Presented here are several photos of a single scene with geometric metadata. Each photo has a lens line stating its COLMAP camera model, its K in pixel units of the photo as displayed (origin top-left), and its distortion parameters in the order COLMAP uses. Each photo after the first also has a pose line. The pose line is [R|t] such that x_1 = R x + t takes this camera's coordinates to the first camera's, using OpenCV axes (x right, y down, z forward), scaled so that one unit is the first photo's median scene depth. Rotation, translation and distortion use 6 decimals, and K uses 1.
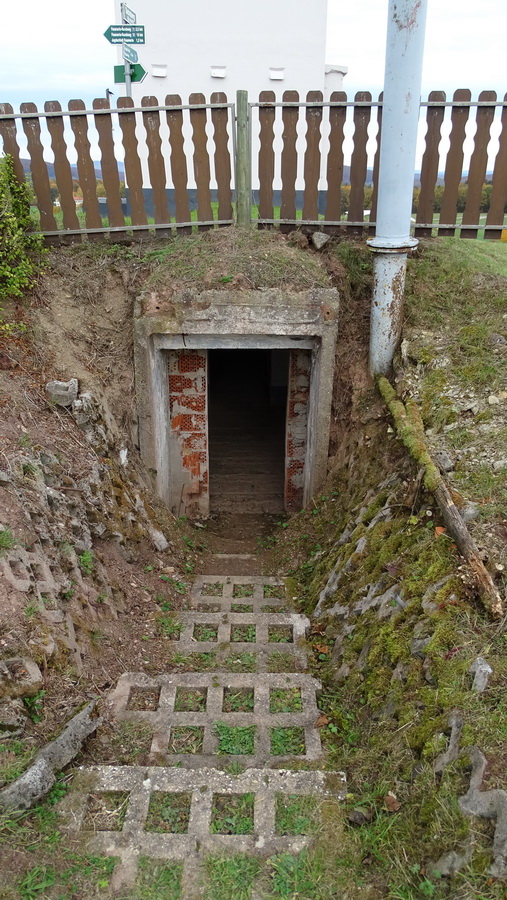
lens RADIAL K [[649.0, 0, 254.6], [0, 649.0, 452.4], [0, 0, 1]] dist [-0.009878, -0.000429]
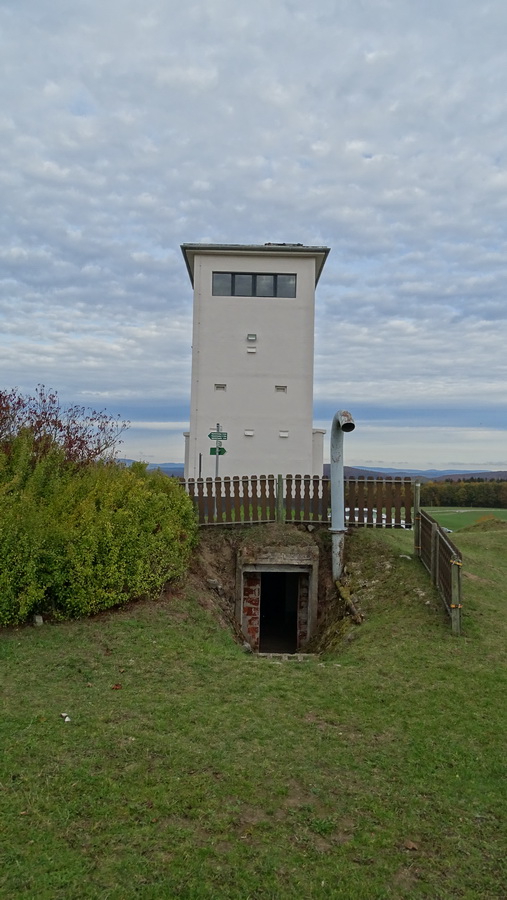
lens RADIAL K [[649.0, 0, 253.5], [0, 649.0, 452.2], [0, 0, 1]] dist [-0.009878, -0.000429]
pose [[0.999961, 0.008754, 0.000803, -0.126711], [-0.007596, 0.906433, -0.422282, 0.475871], [-0.004424, 0.422260, 0.906464, -1.421644]]
